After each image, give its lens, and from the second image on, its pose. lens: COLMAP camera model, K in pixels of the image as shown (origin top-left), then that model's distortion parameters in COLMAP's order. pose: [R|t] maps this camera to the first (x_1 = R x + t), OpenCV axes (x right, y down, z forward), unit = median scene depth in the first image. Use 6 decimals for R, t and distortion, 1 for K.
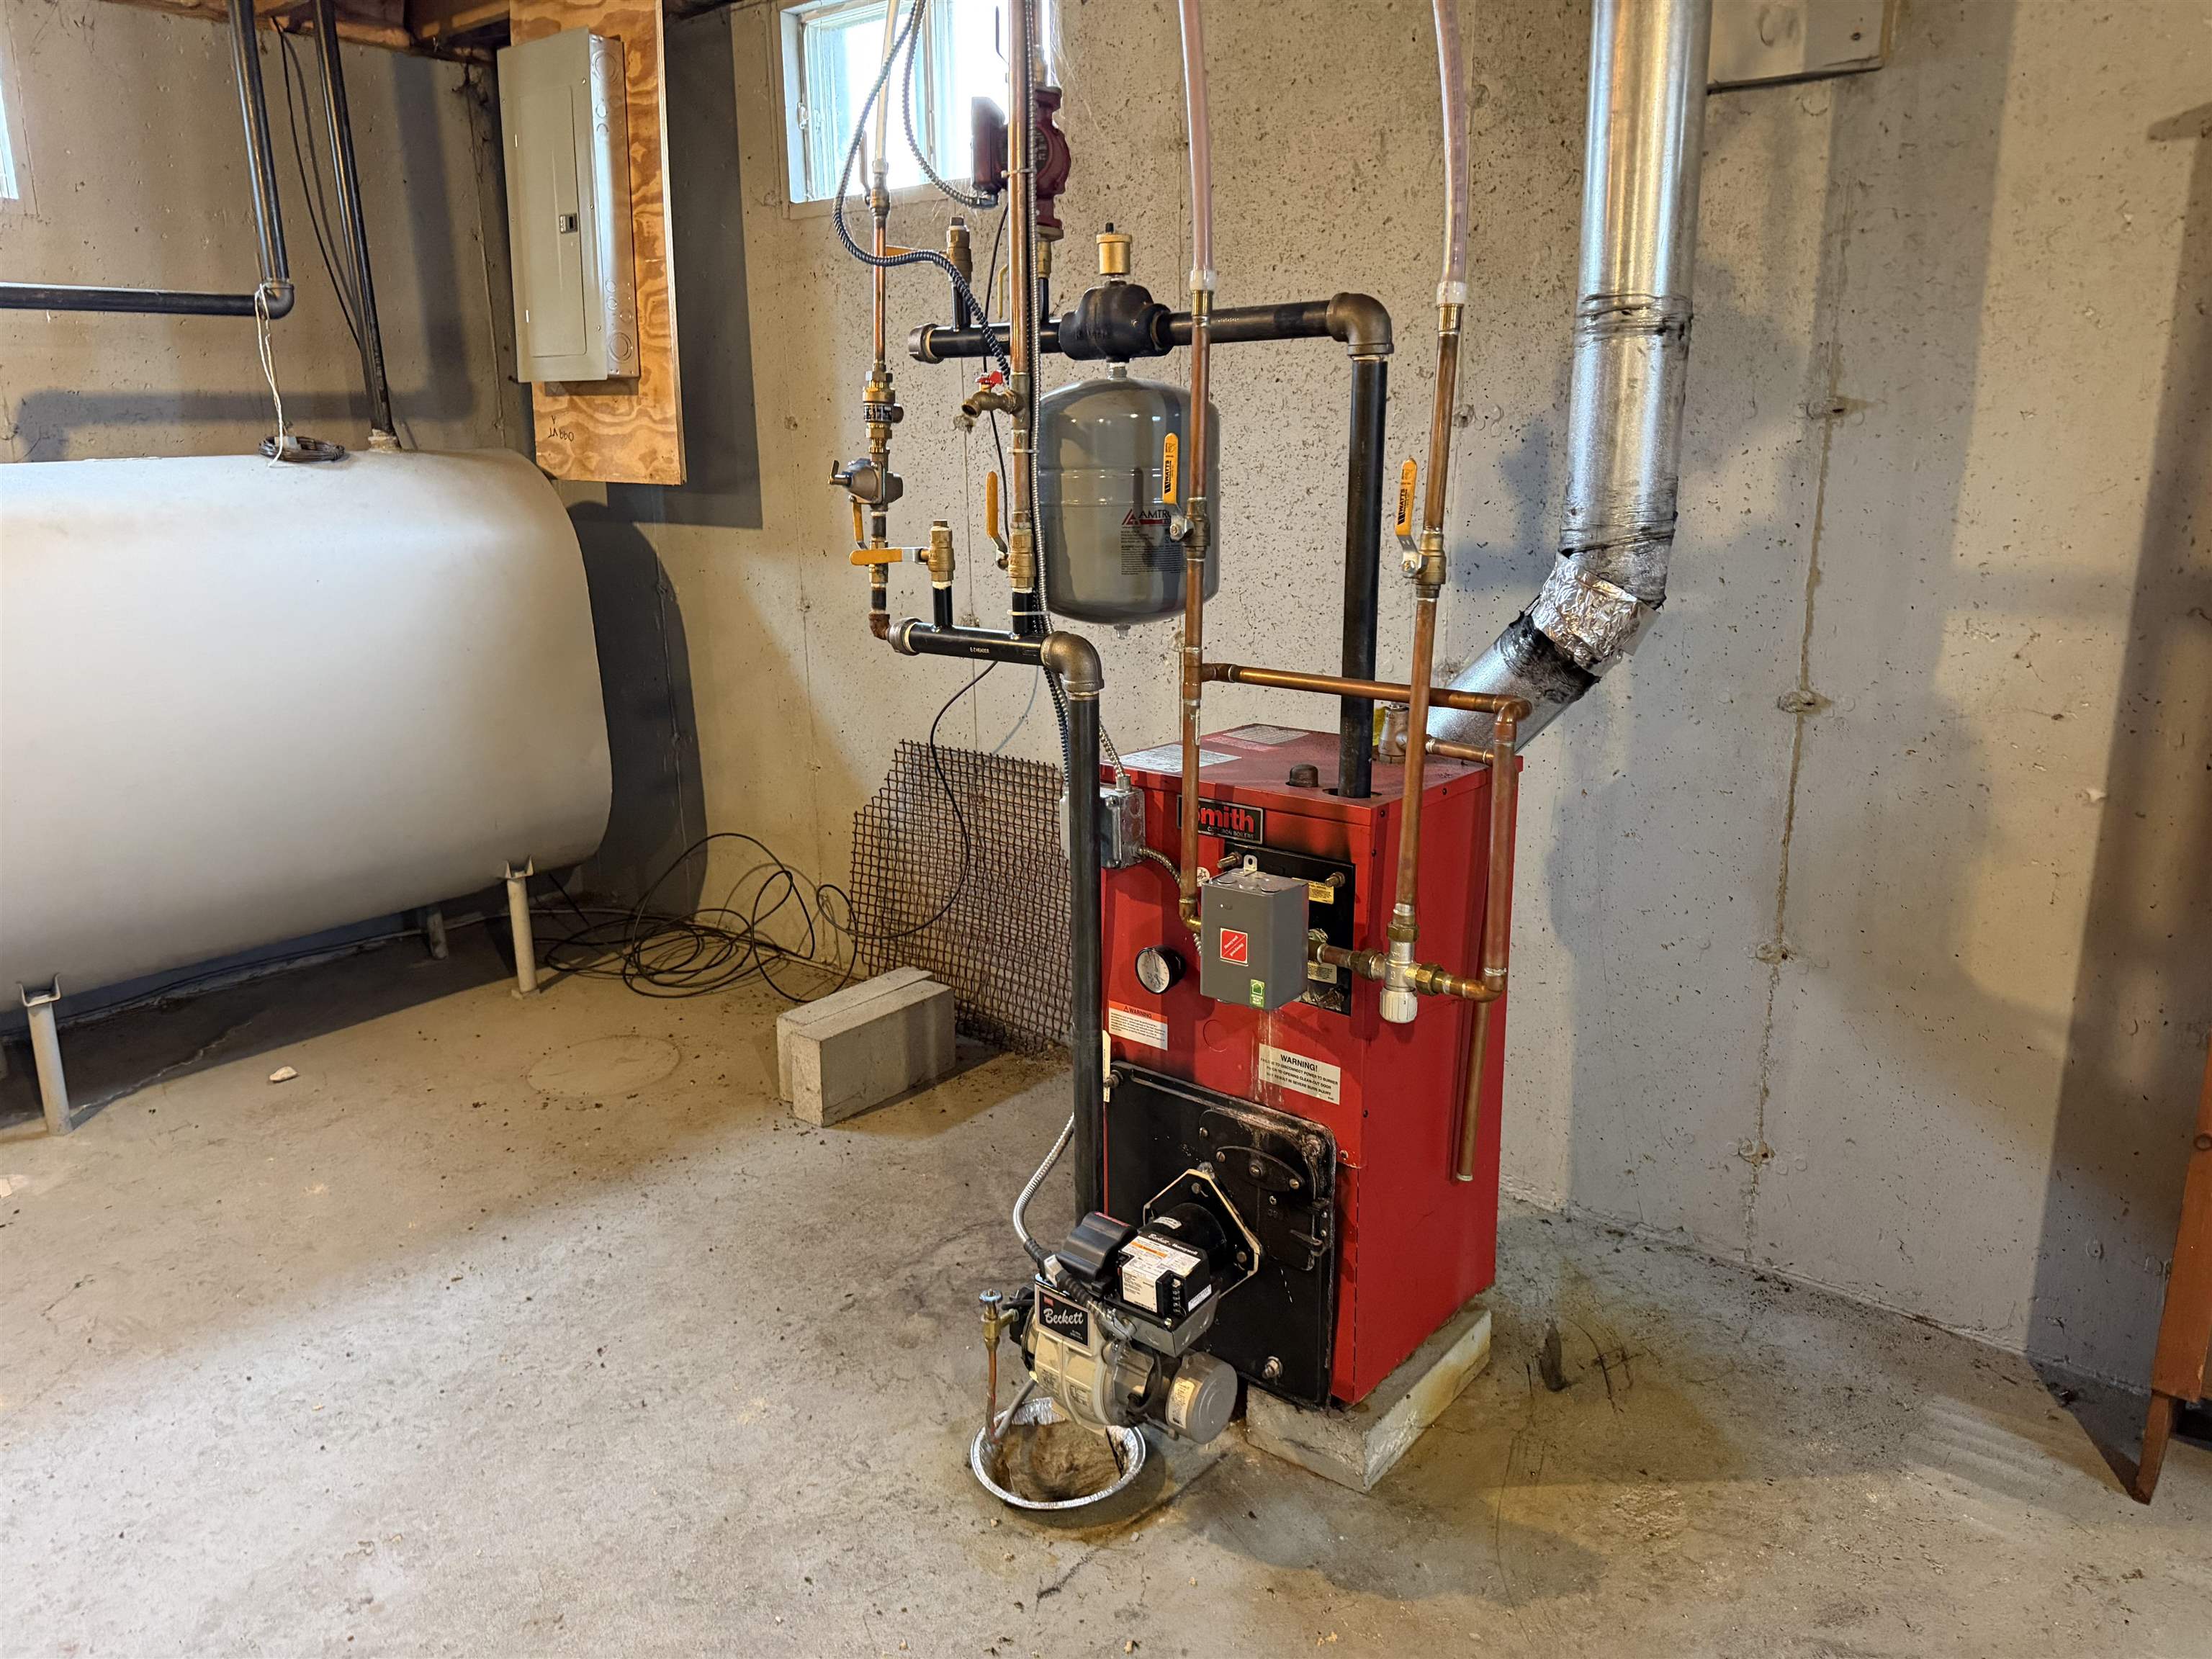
lens RADIAL K [[1550.7, 0, 1115.2], [0, 1550.7, 797.4], [0, 0, 1]] dist [0.042801, -0.062807]
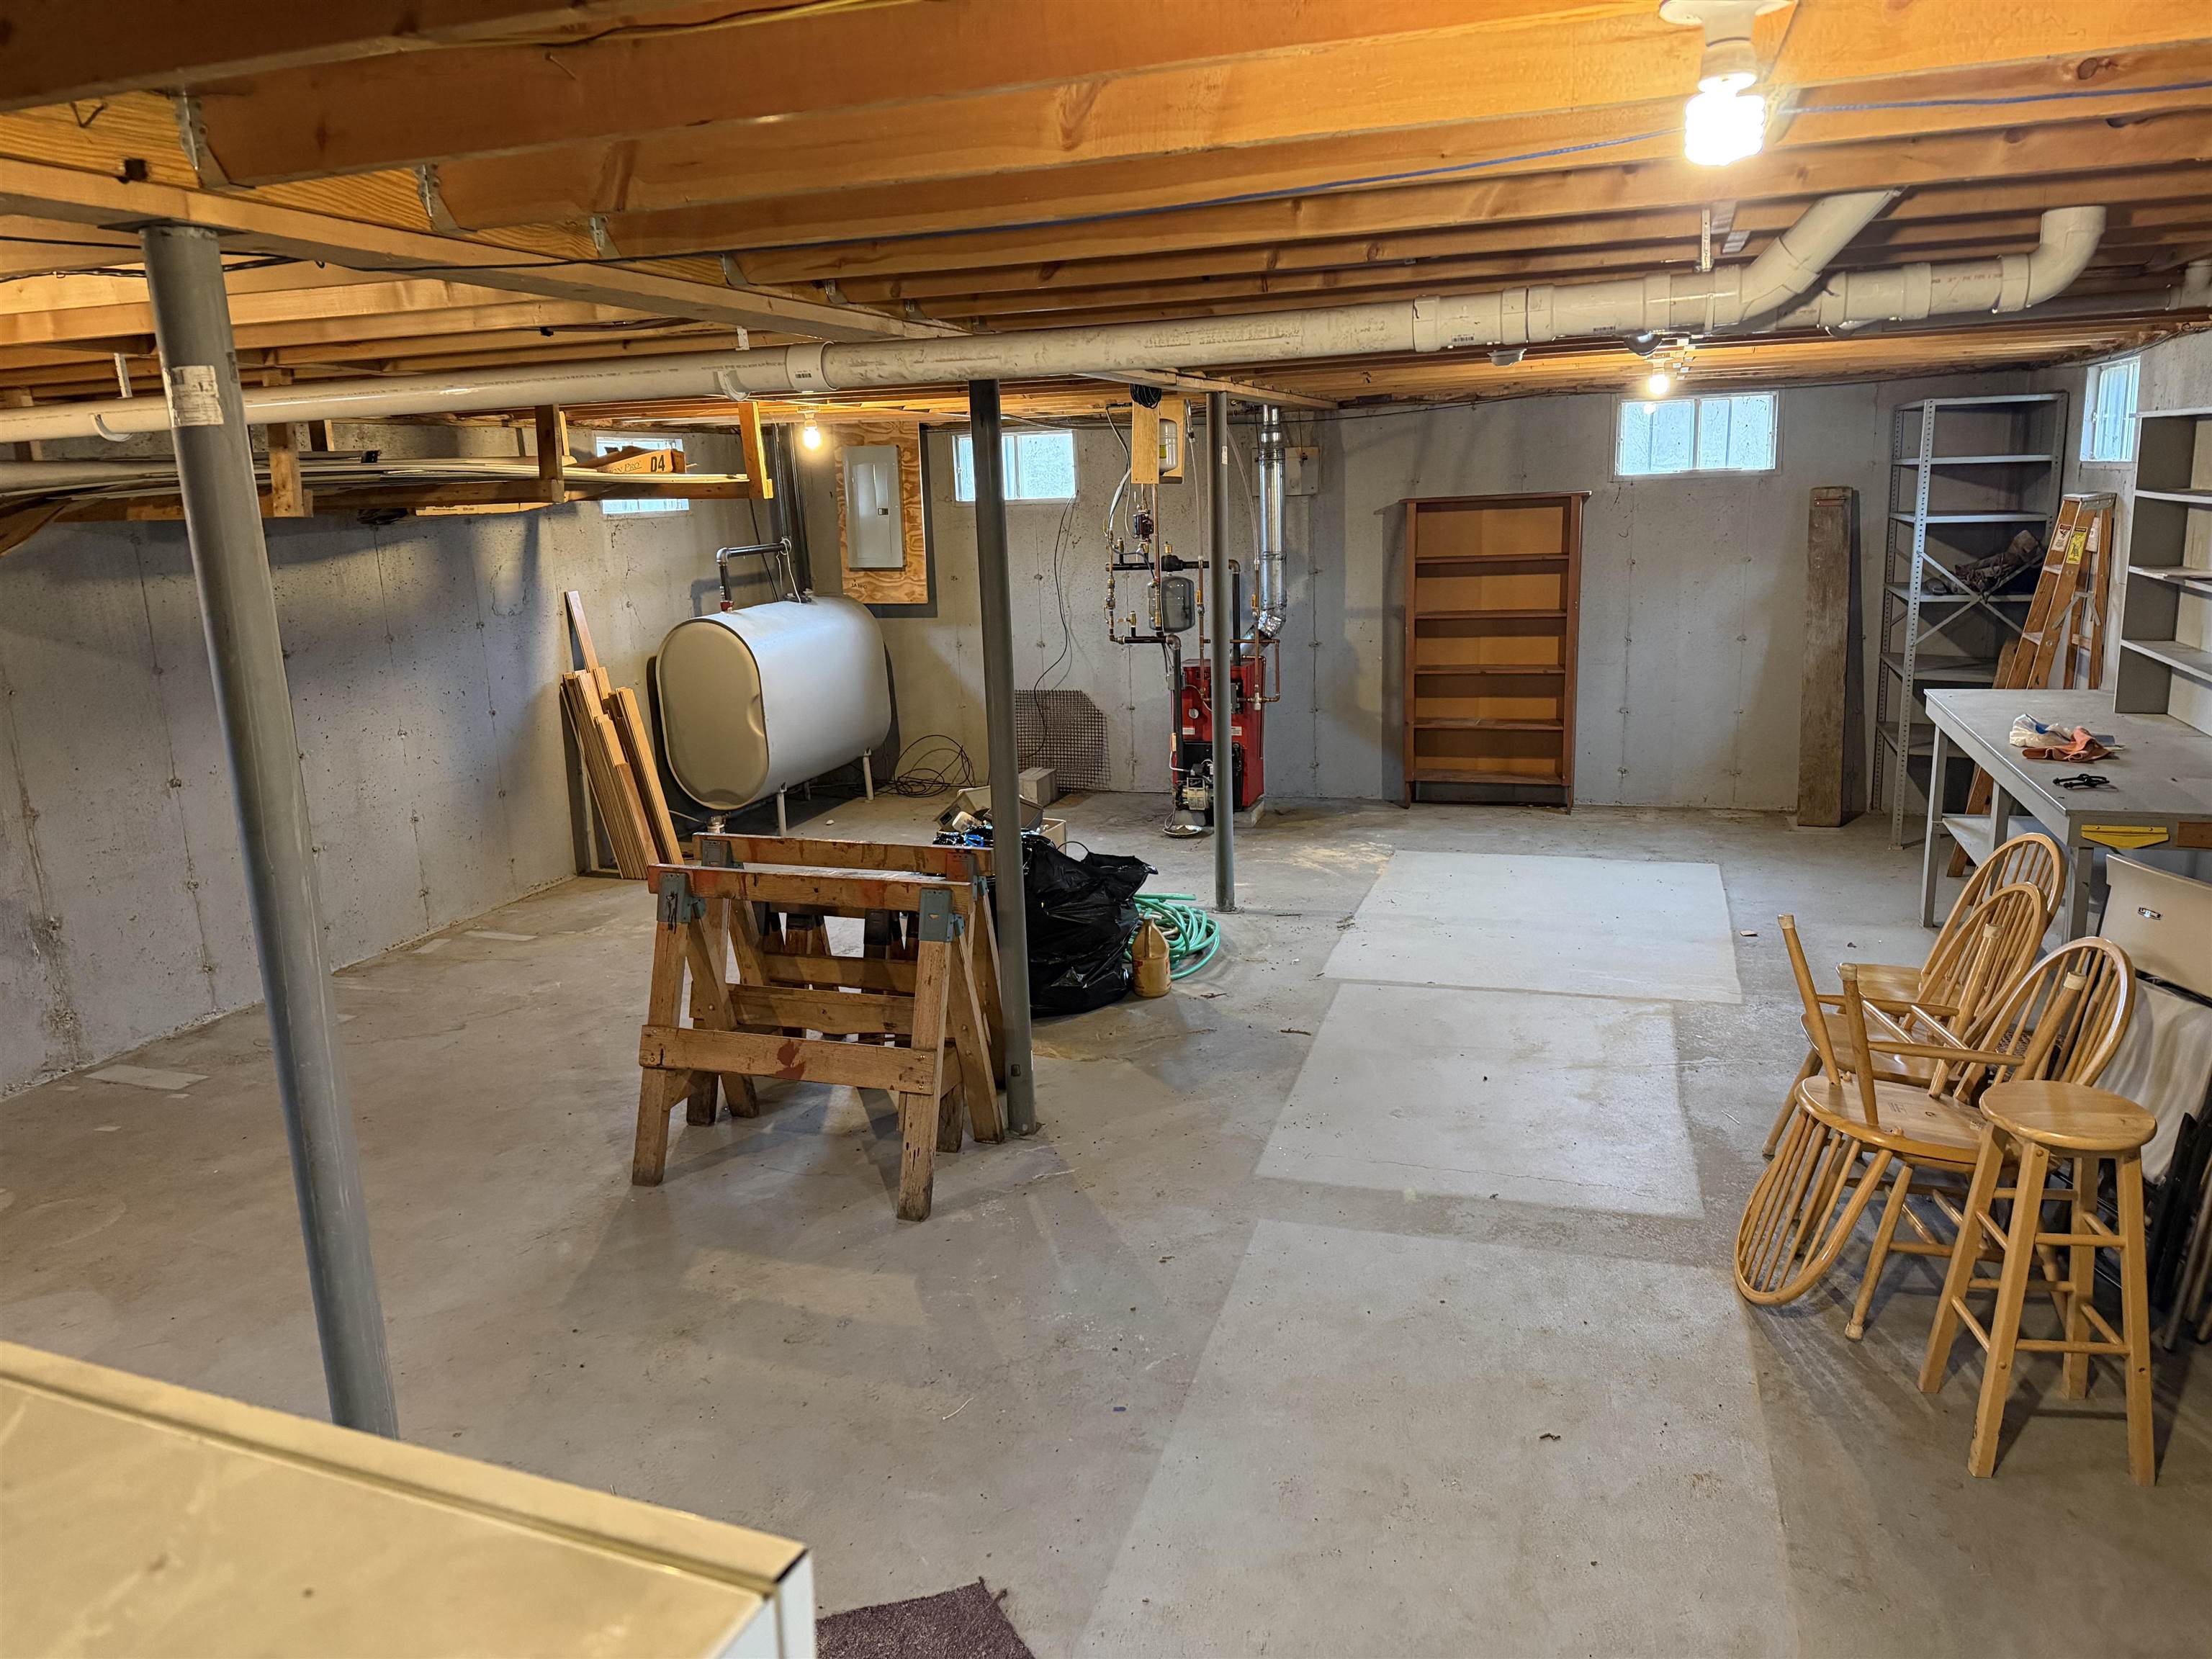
lens RADIAL K [[1550.7, 0, 1115.3], [0, 1550.7, 808.0], [0, 0, 1]] dist [0.042801, -0.062807]
pose [[0.931669, -0.102569, 0.348530, -1.529374], [0.112710, 0.993588, -0.008886, 0.348328], [-0.345384, 0.047562, 0.937256, -2.639516]]
